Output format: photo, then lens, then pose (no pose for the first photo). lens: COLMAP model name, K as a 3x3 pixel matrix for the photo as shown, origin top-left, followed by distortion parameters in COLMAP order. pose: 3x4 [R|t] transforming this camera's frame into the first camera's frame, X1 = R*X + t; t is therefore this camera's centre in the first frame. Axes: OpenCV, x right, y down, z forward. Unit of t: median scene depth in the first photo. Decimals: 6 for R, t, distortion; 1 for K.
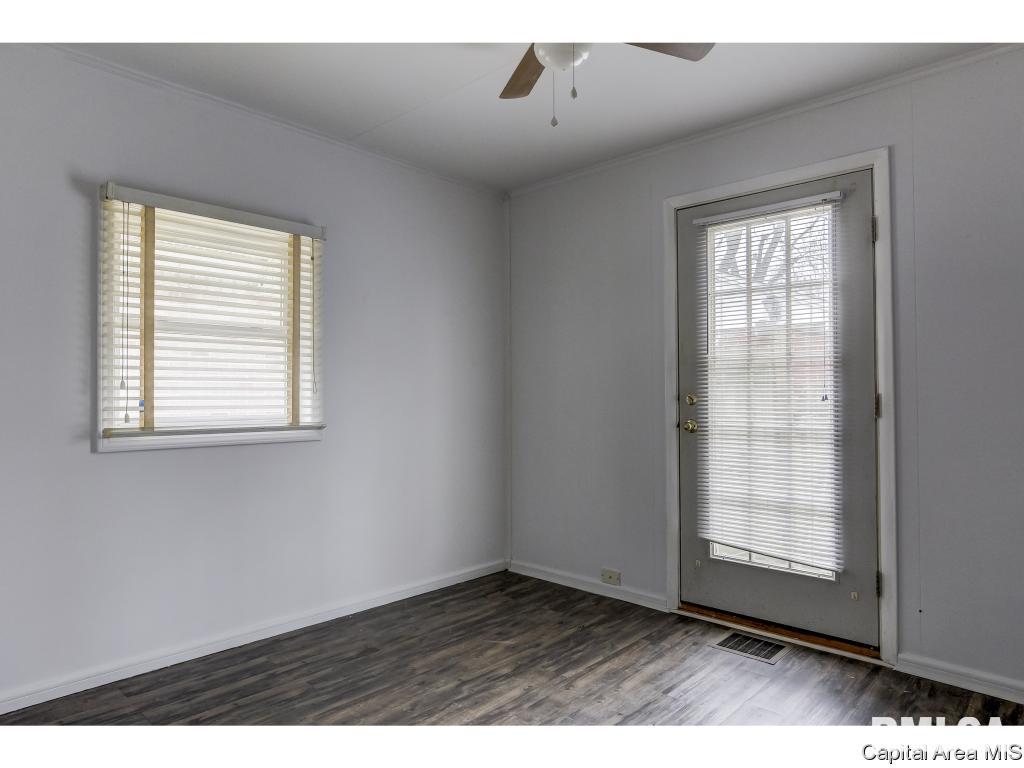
lens RADIAL K [[639.9, 0, 512.2], [0, 639.9, 383.7], [0, 0, 1]] dist [0.002985, 0.007287]
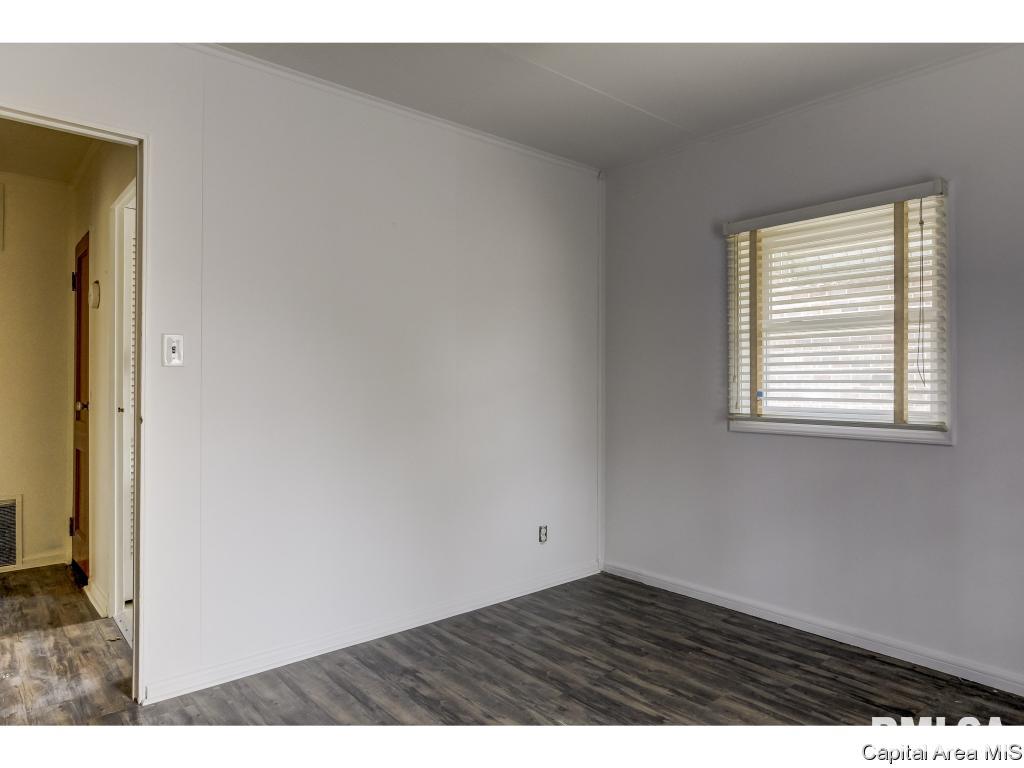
lens RADIAL K [[639.9, 0, 512.1], [0, 639.9, 385.1], [0, 0, 1]] dist [0.002985, 0.007287]
pose [[-0.092062, 0.000887, -0.995753, 0.658776], [0.012219, 0.999925, -0.000239, 0.008182], [0.995678, -0.012189, -0.092066, 0.644033]]
